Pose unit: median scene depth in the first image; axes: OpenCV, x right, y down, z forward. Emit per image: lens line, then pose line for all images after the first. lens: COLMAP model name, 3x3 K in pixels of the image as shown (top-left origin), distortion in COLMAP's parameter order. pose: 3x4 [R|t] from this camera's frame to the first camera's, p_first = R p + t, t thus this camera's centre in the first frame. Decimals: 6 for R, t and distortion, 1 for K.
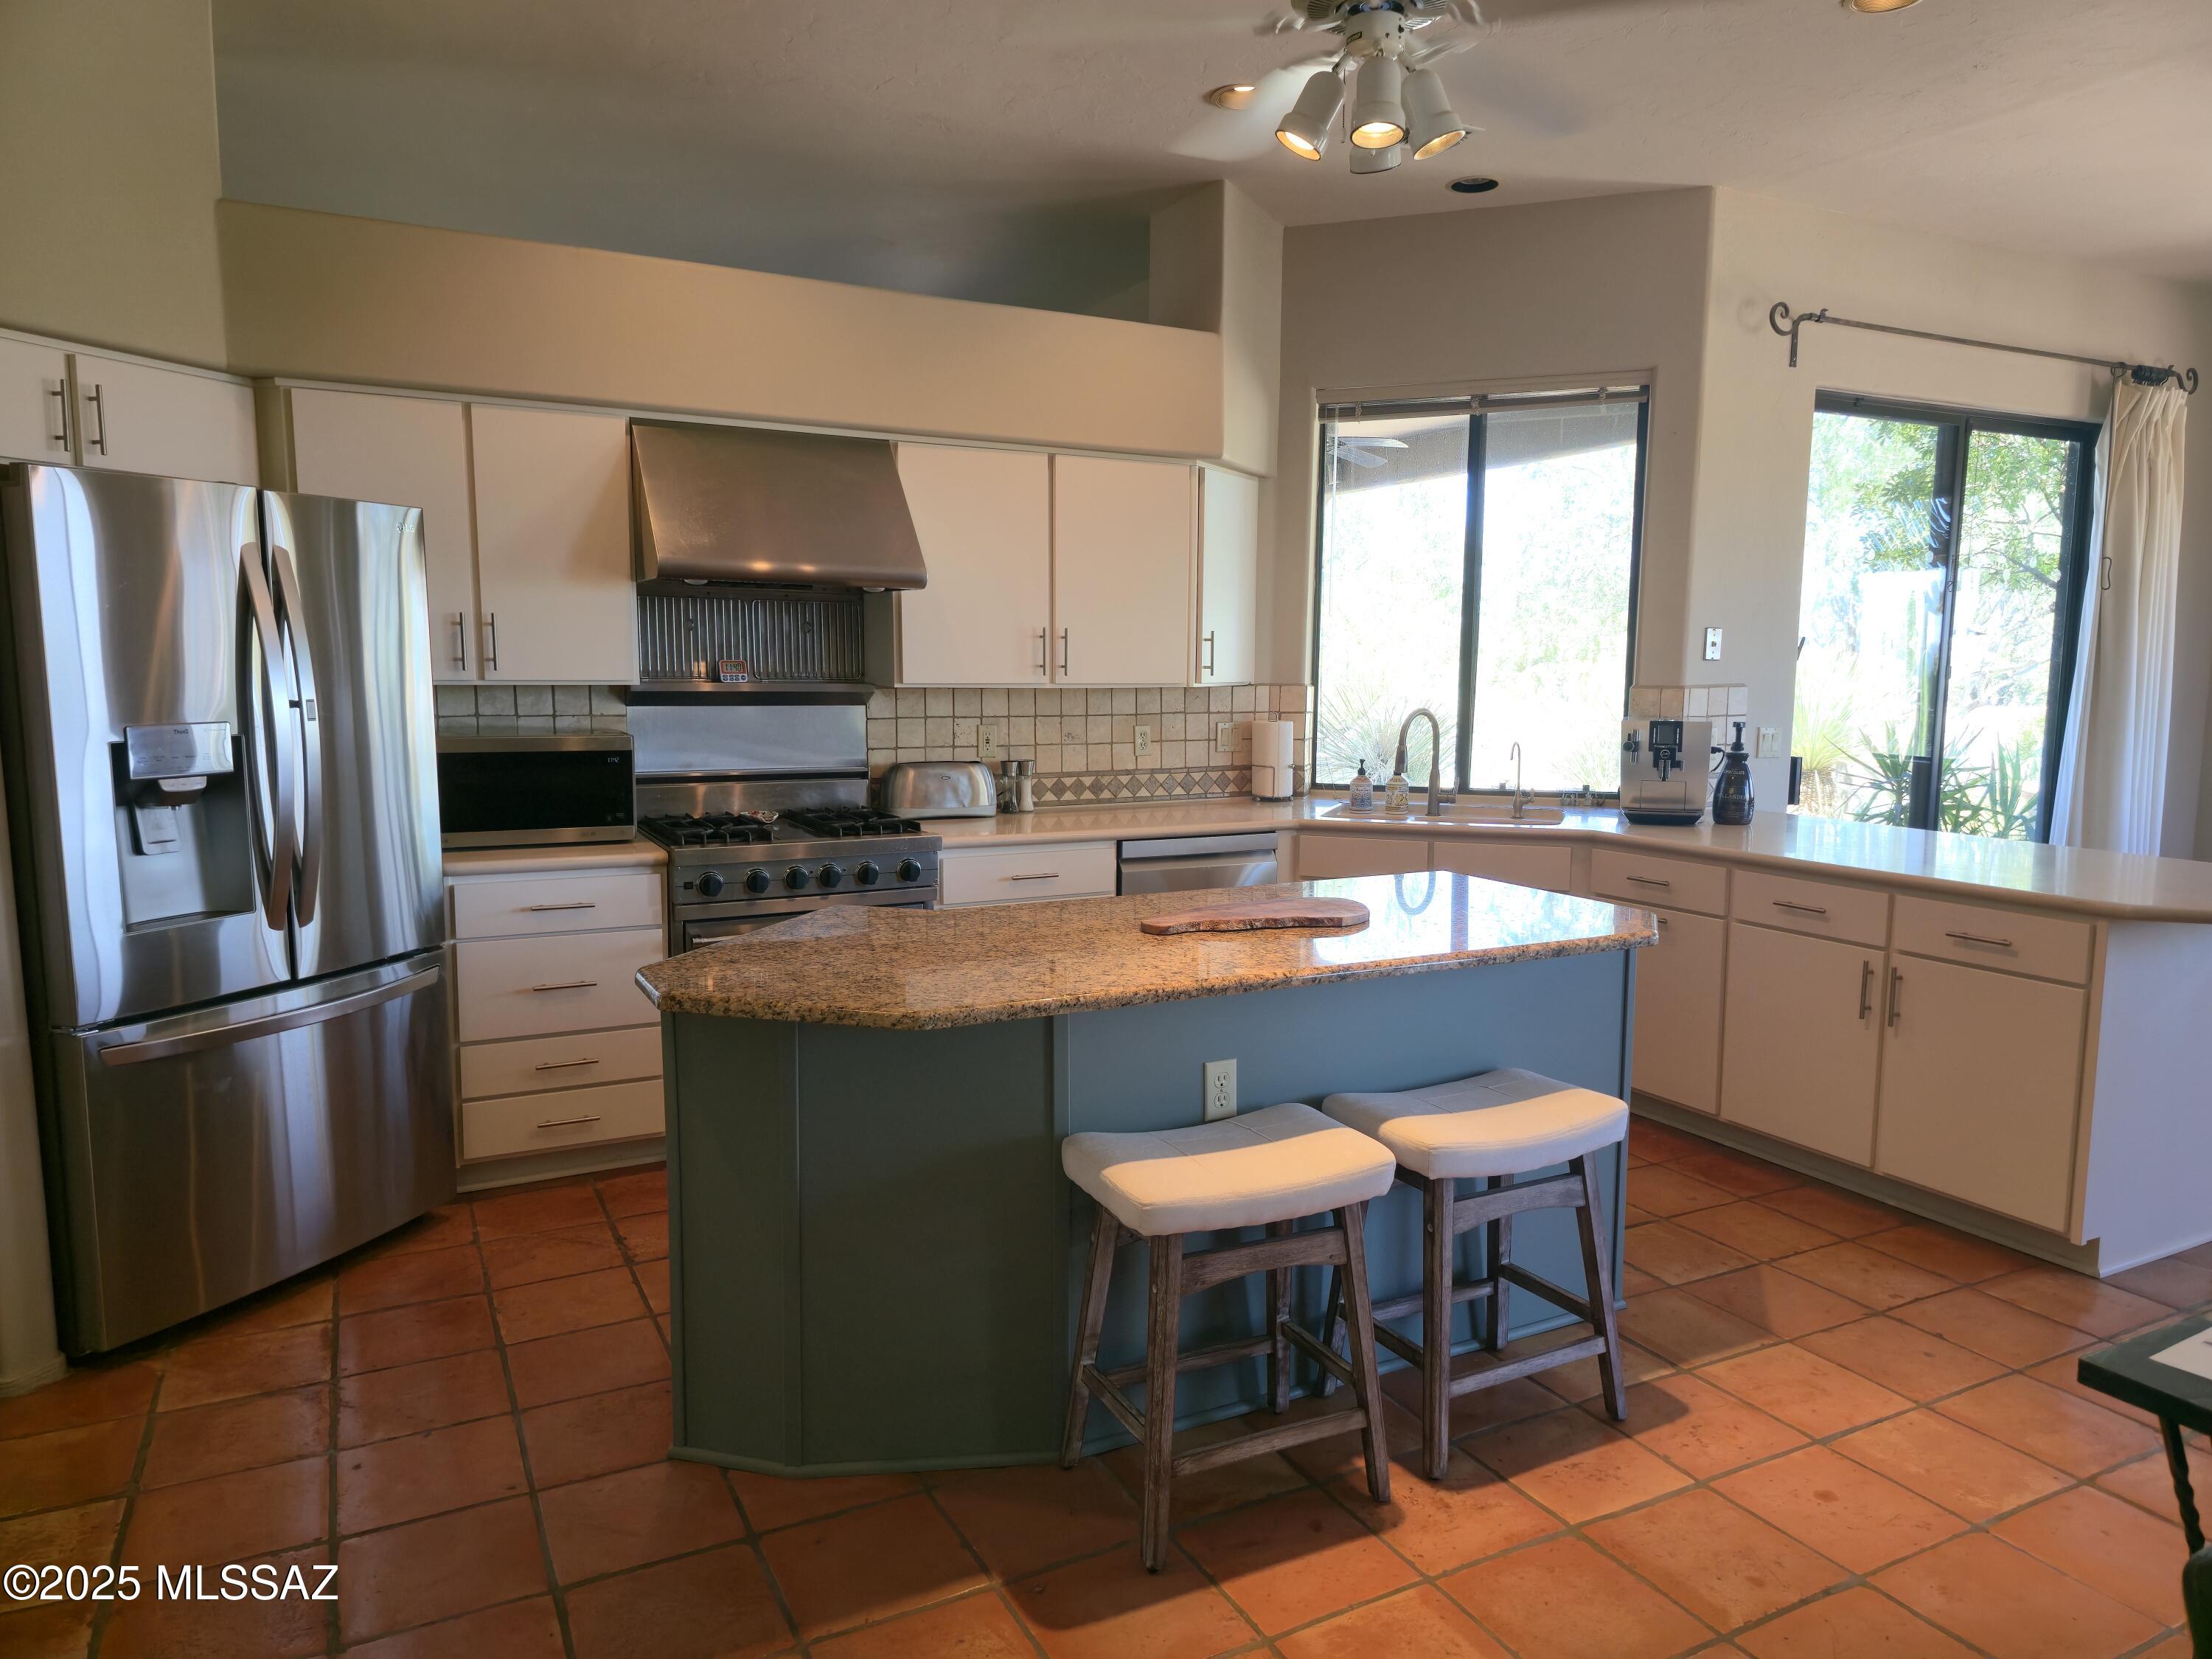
lens RADIAL K [[1452.1, 0, 1106.2], [0, 1452.1, 839.1], [0, 0, 1]] dist [0.021605, -0.014180]
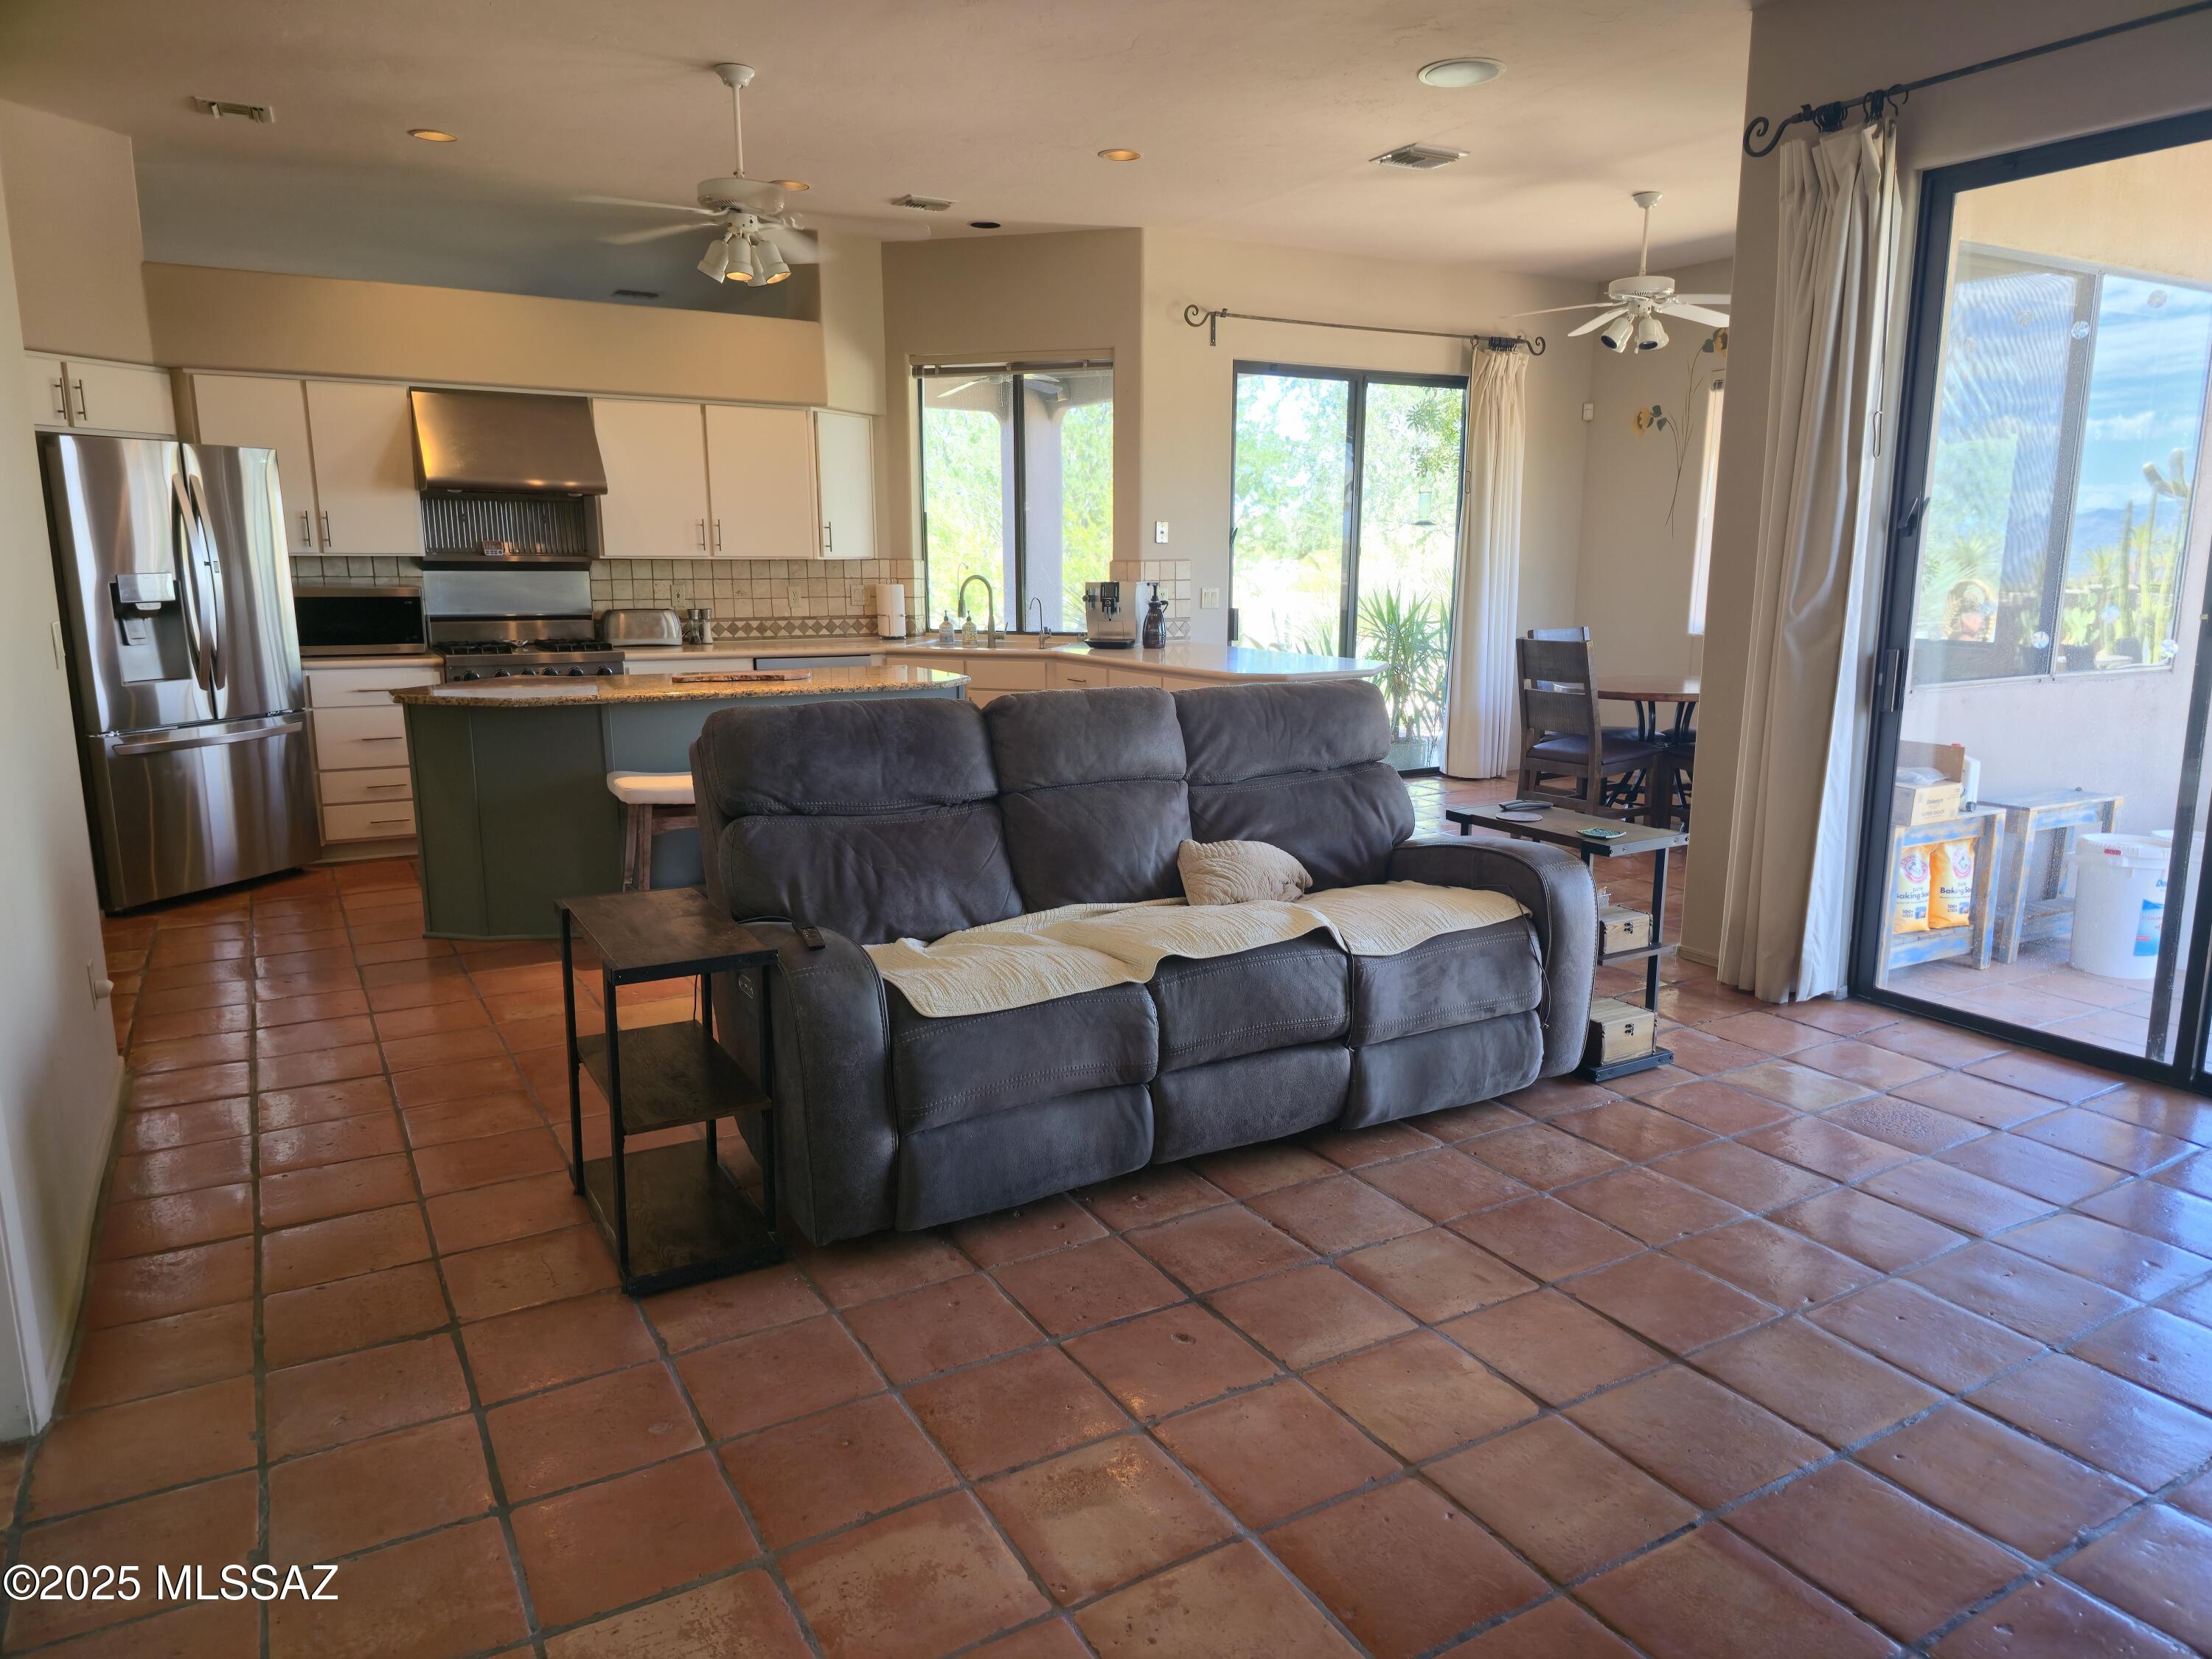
lens RADIAL K [[1452.1, 0, 1103.2], [0, 1452.1, 836.9], [0, 0, 1]] dist [0.021605, -0.014180]
pose [[0.998736, -0.009501, 0.049349, 0.302354], [0.005730, 0.997090, 0.076017, 0.074411], [-0.049928, -0.075638, 0.995885, -0.580605]]
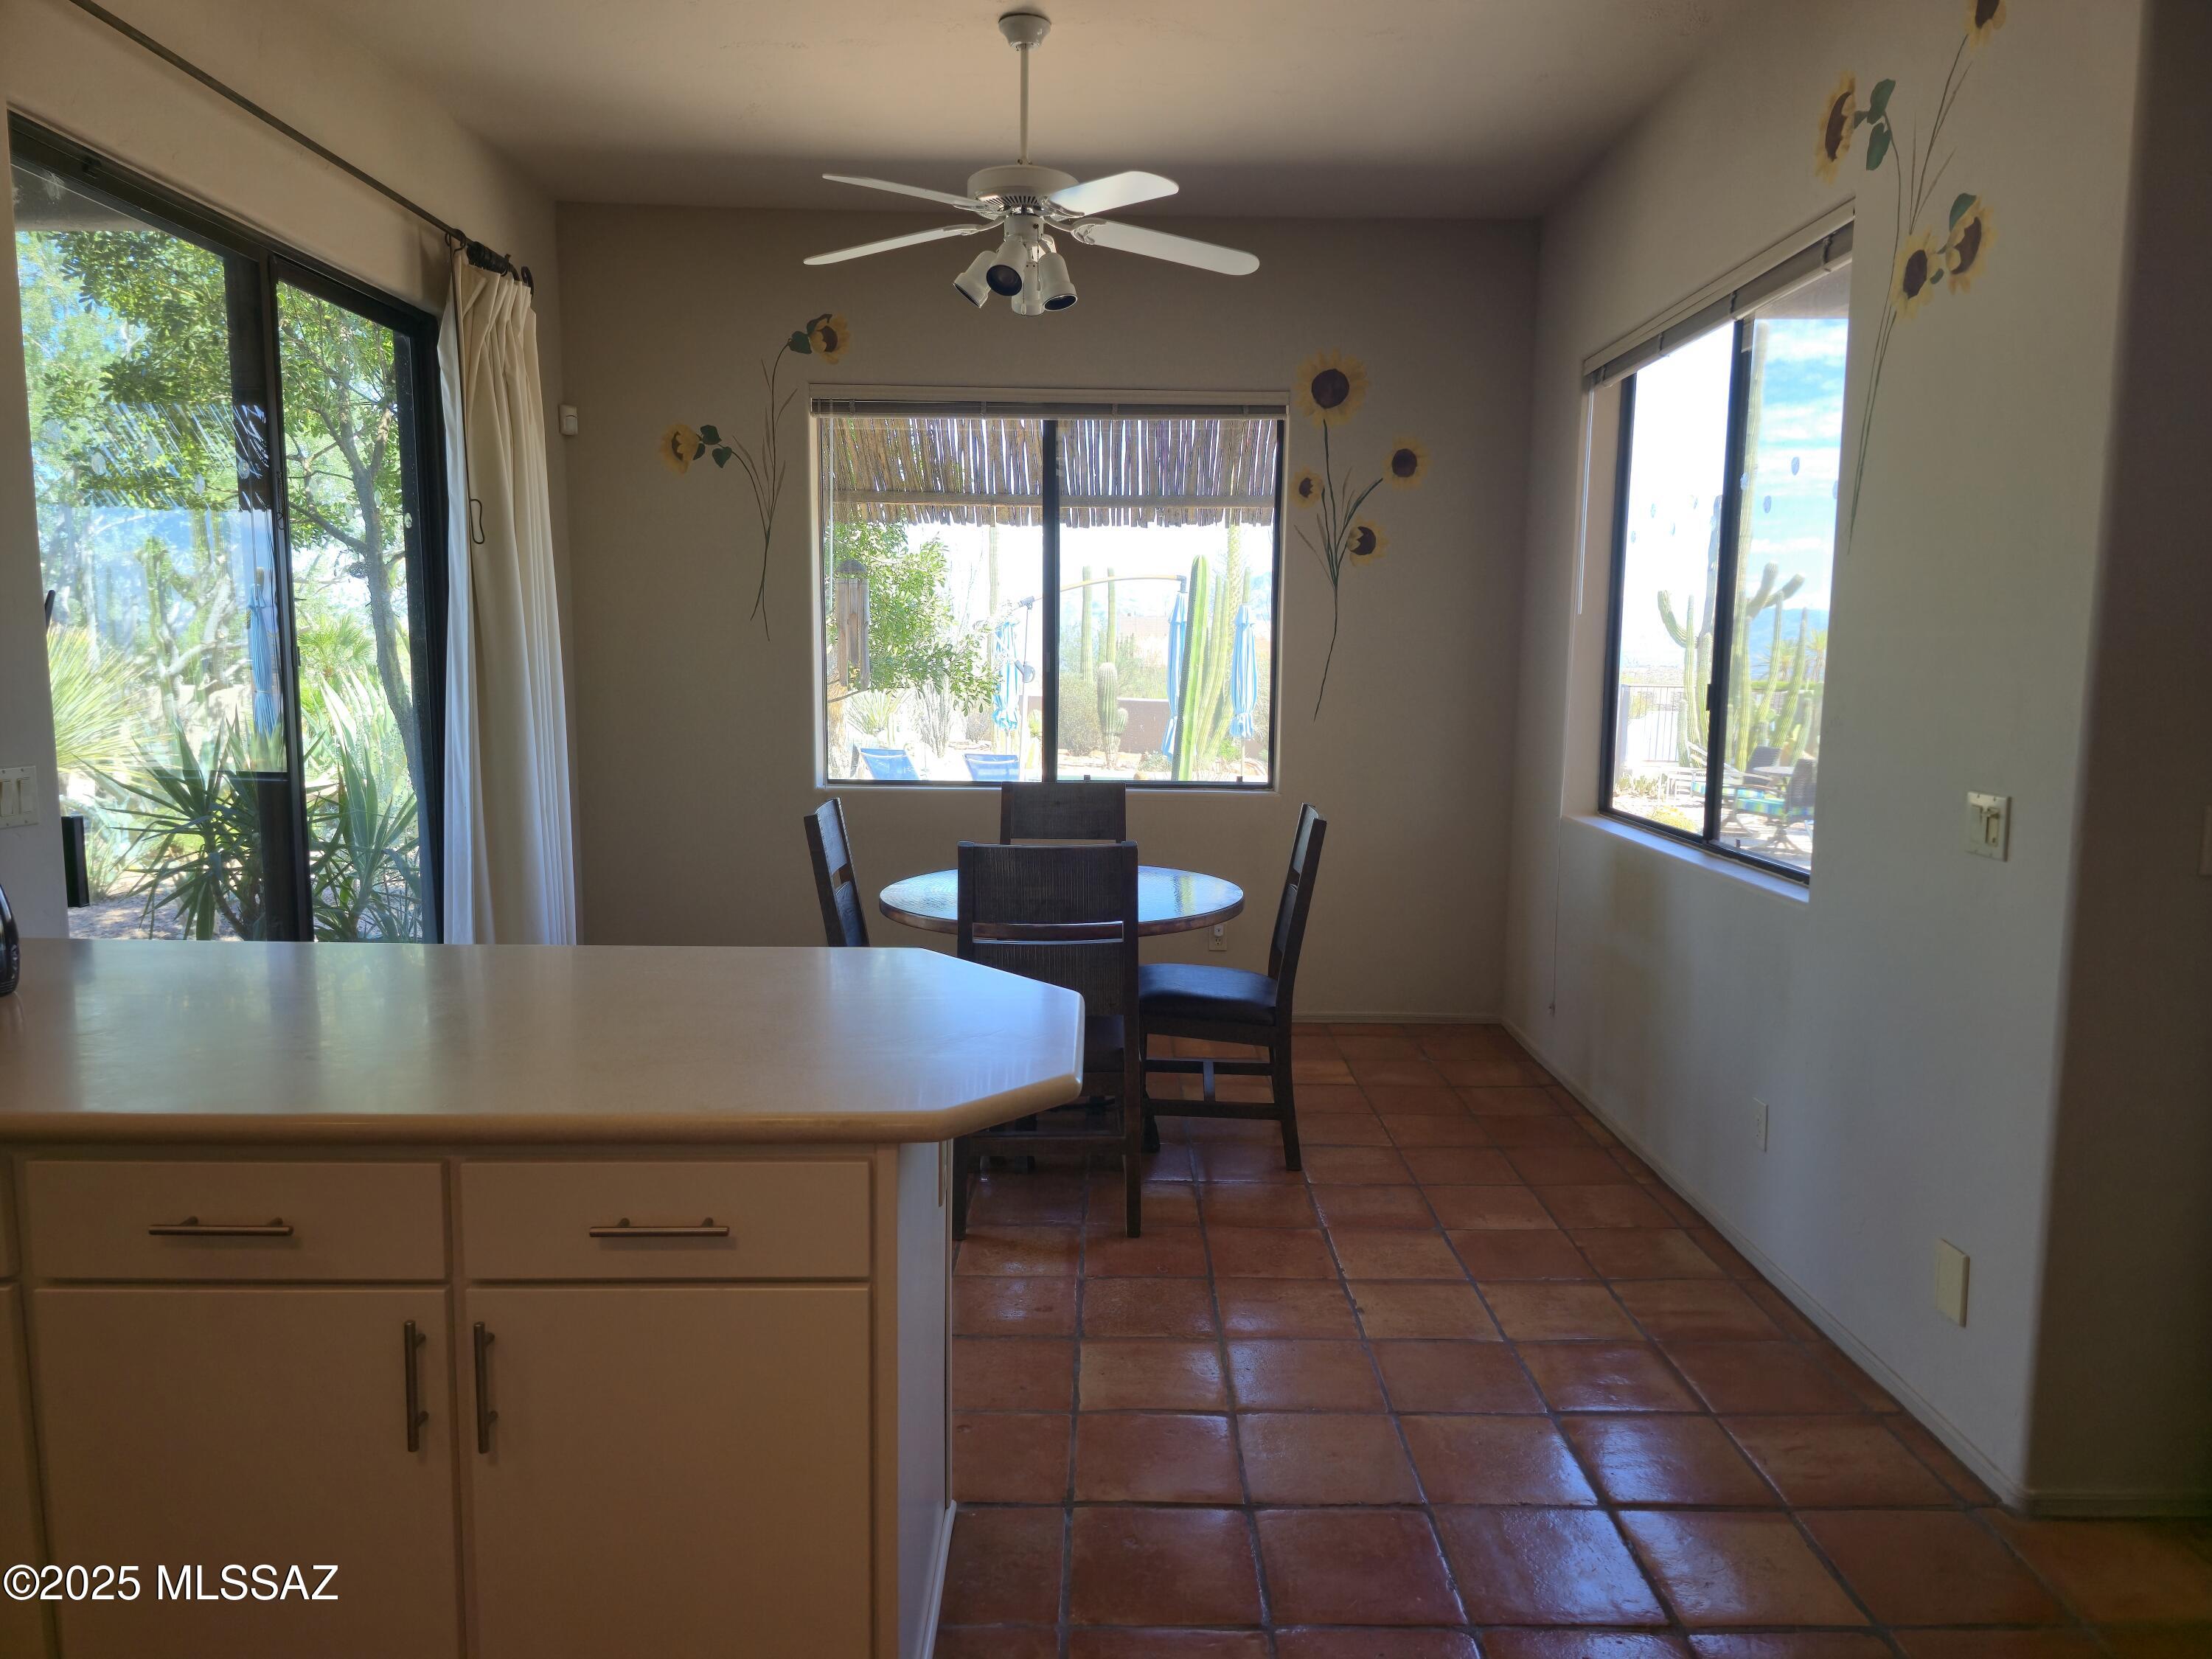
lens RADIAL K [[1452.1, 0, 1114.9], [0, 1452.1, 841.9], [0, 0, 1]] dist [0.021605, -0.014180]
pose [[0.443319, -0.112348, 0.889295, 0.183289], [0.095318, 0.992397, 0.077857, -0.056490], [-0.891281, 0.050251, 0.450658, 0.461759]]
